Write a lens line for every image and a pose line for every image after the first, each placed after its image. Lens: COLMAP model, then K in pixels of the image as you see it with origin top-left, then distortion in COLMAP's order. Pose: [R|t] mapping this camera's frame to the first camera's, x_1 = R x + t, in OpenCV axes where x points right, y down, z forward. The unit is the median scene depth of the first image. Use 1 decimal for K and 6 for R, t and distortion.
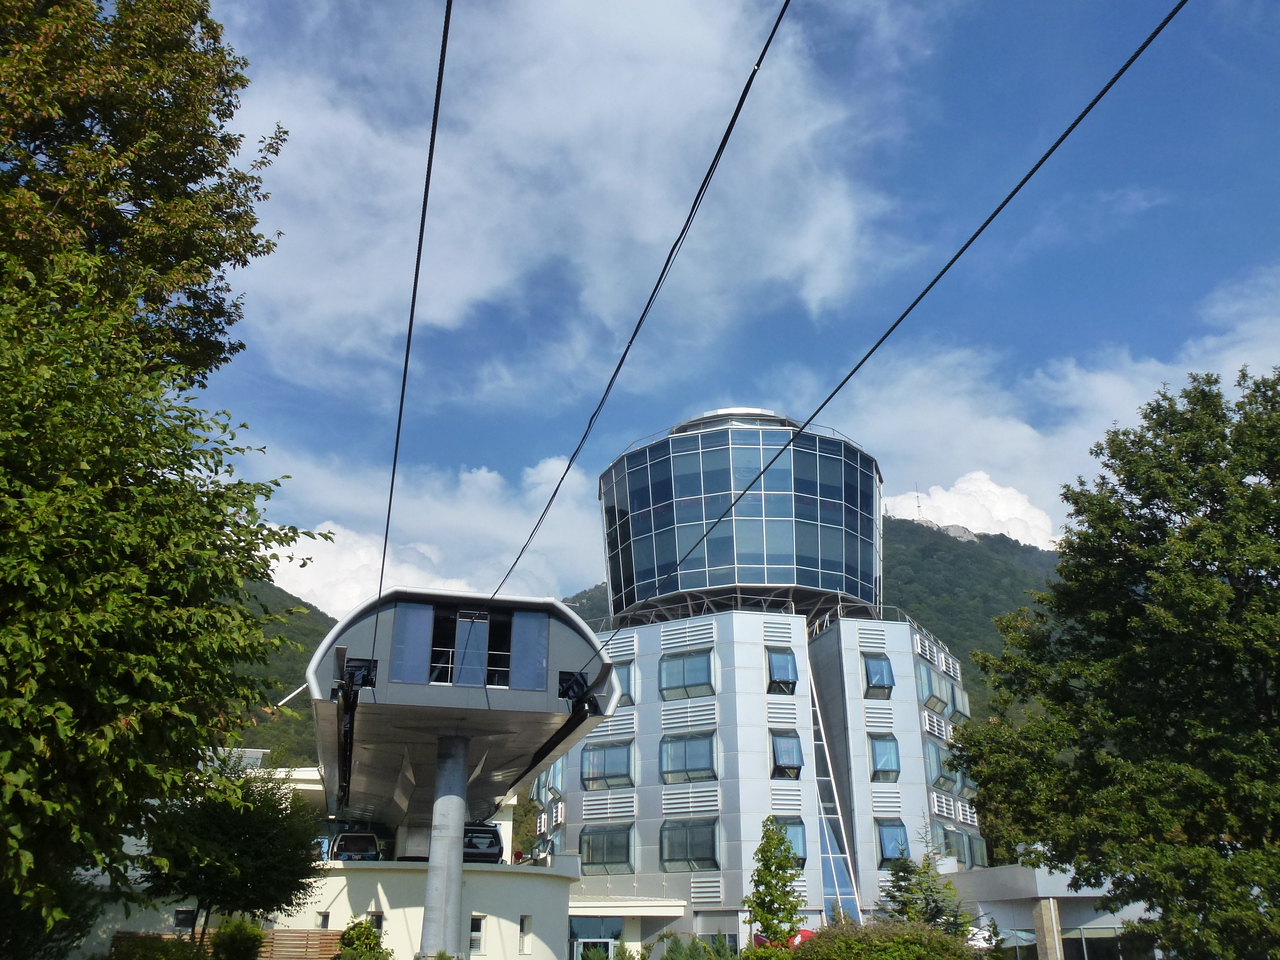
lens RADIAL K [[1056.5, 0, 638.3], [0, 1056.5, 481.7], [0, 0, 1]] dist [-0.048068, -0.006371]
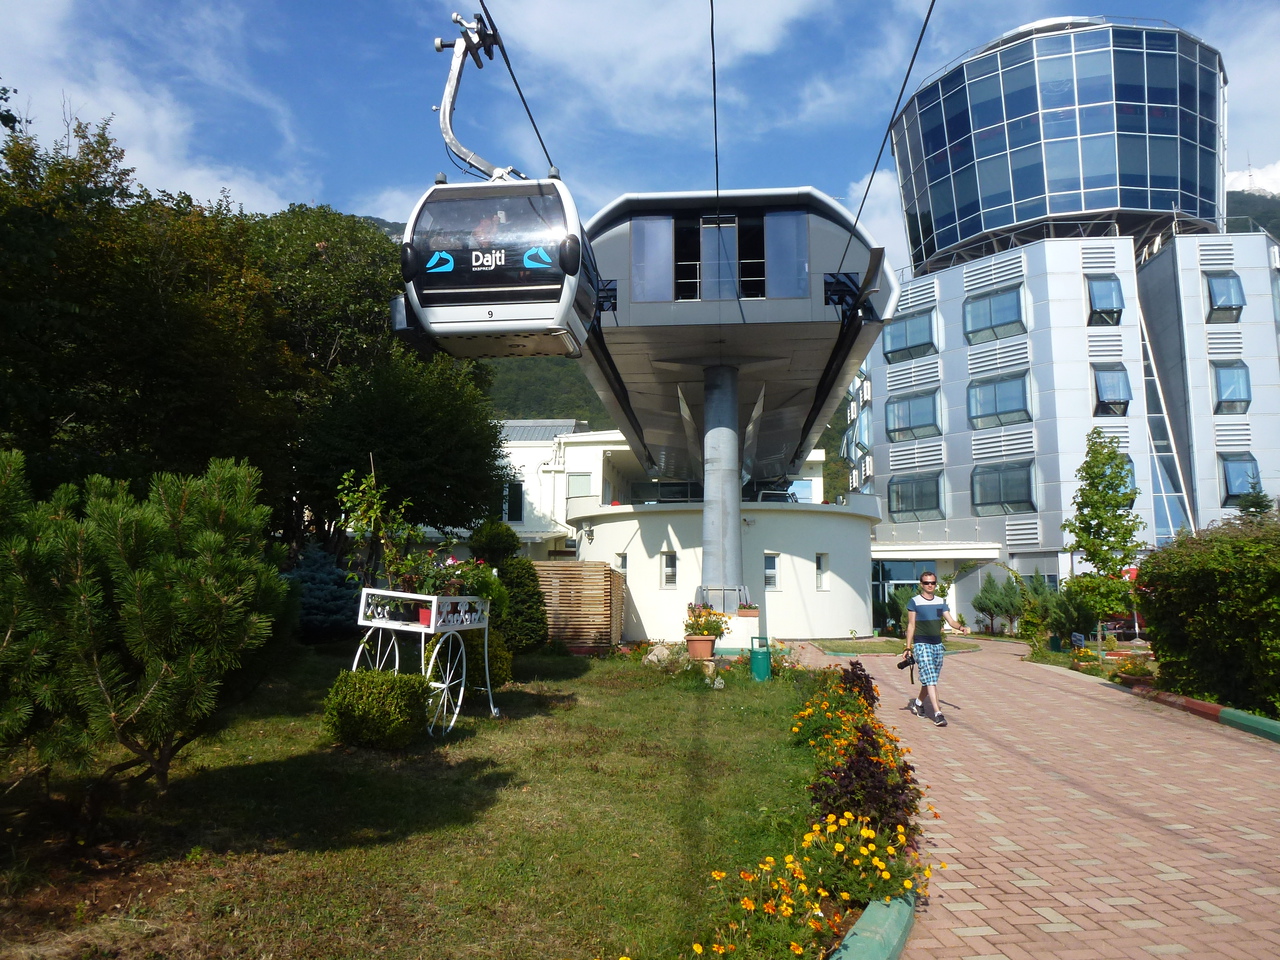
lens RADIAL K [[917.3, 0, 641.4], [0, 917.3, 477.3], [0, 0, 1]] dist [-0.063892, 0.019401]
pose [[0.941753, -0.041925, -0.333683, 0.014650], [0.134133, 0.956691, 0.258360, 0.074944], [0.308400, -0.288069, 0.906590, 0.142294]]
